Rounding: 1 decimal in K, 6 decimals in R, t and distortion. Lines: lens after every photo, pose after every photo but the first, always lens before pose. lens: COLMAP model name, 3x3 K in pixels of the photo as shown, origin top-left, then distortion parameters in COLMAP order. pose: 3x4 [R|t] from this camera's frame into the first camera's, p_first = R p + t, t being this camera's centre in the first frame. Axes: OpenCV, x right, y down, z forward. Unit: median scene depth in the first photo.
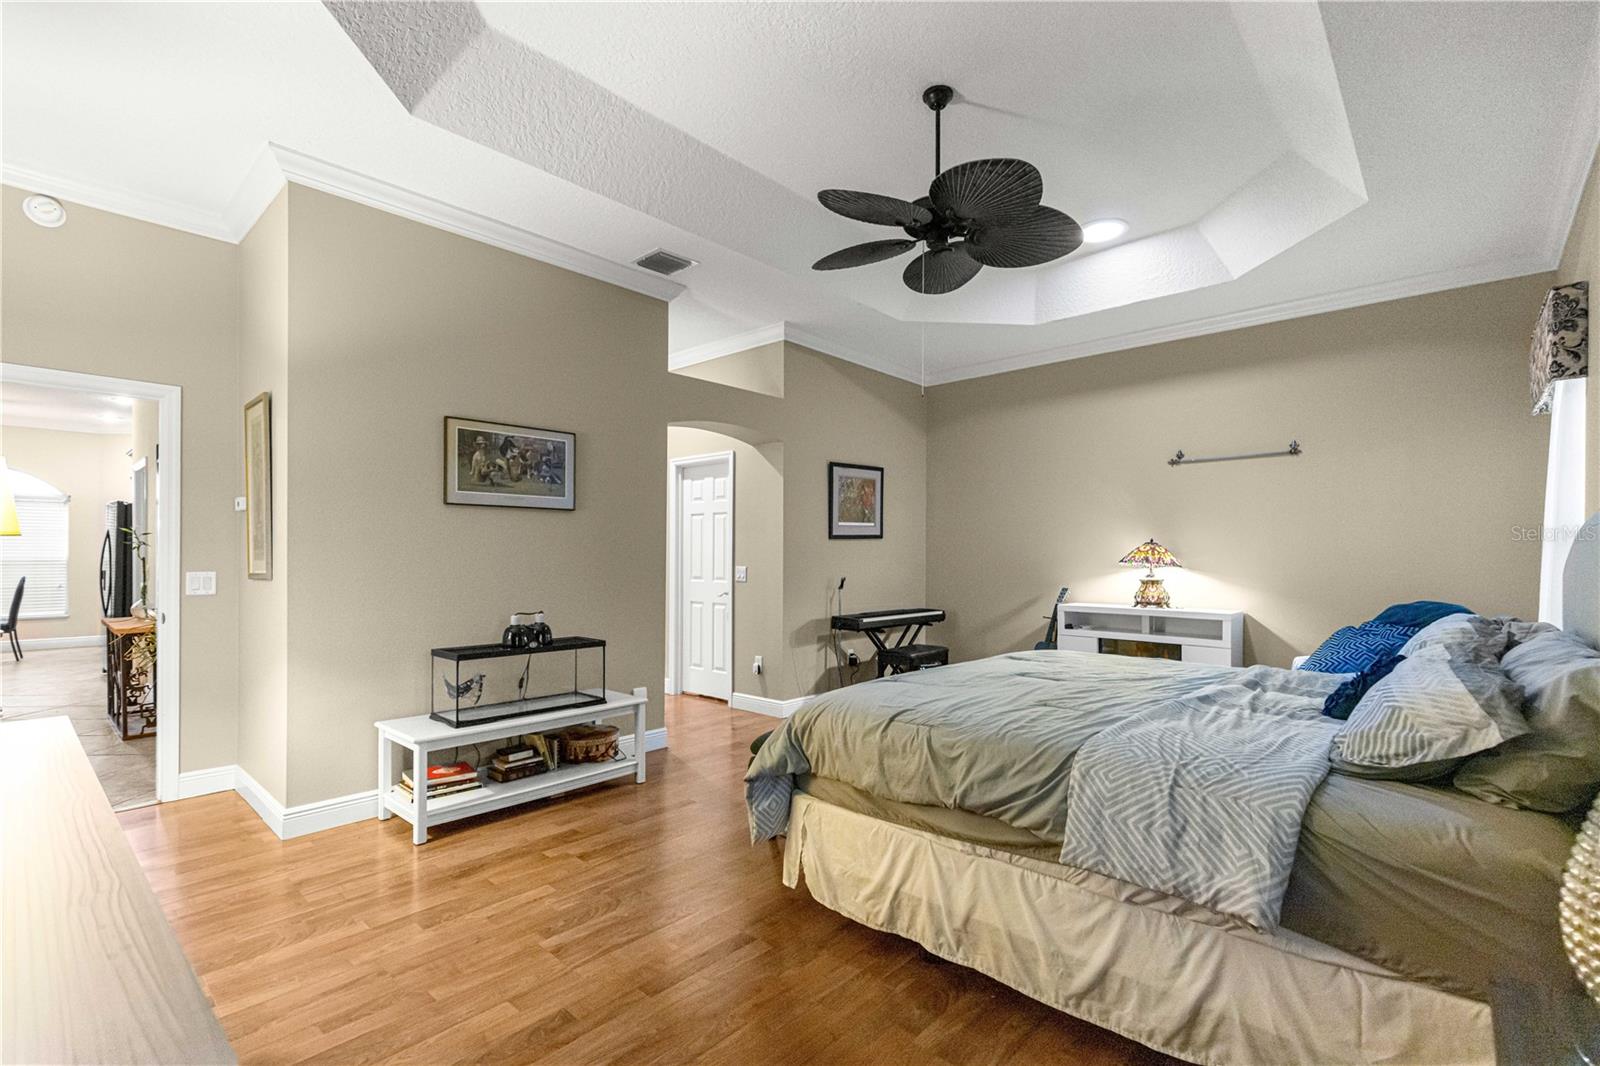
lens RADIAL K [[715.5, 0, 805.8], [0, 715.5, 545.5], [0, 0, 1]] dist [0.009024, -0.000862]
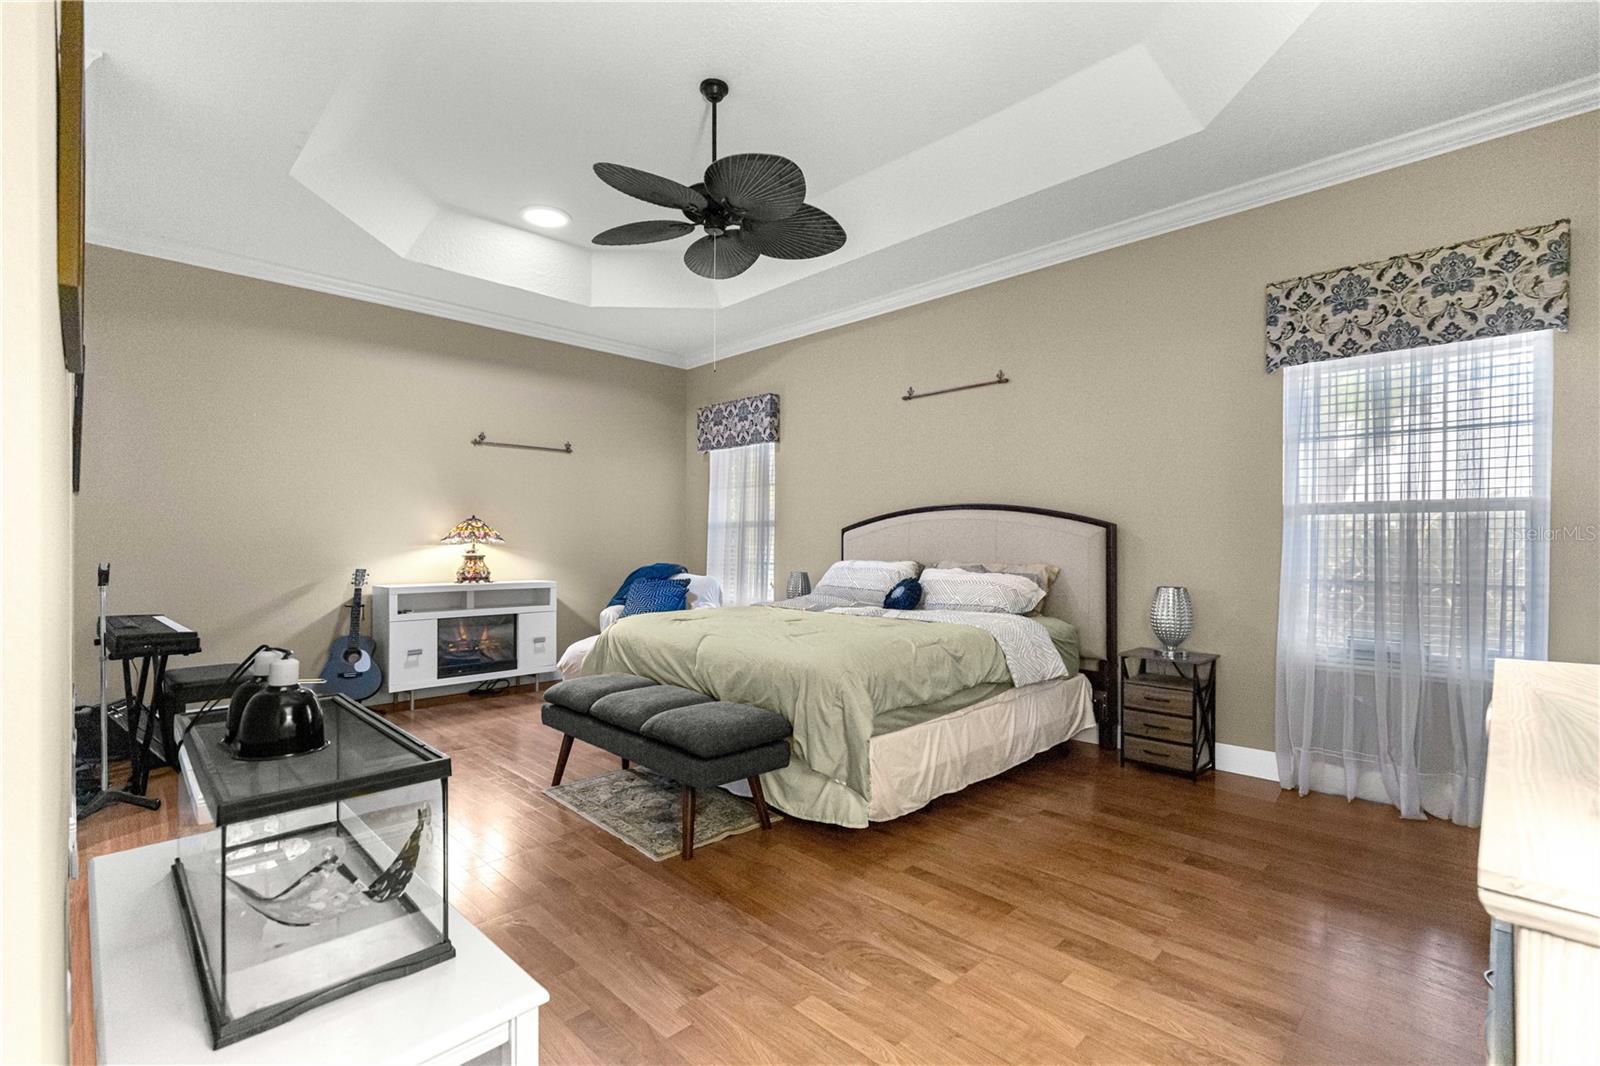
lens RADIAL K [[715.5, 0, 805.8], [0, 715.5, 545.5], [0, 0, 1]] dist [0.009024, -0.000862]
pose [[0.047364, -0.002789, 0.998874, -0.859694], [-0.016050, 0.999865, 0.003553, 0.037624], [-0.998749, -0.016200, 0.047312, 0.814092]]
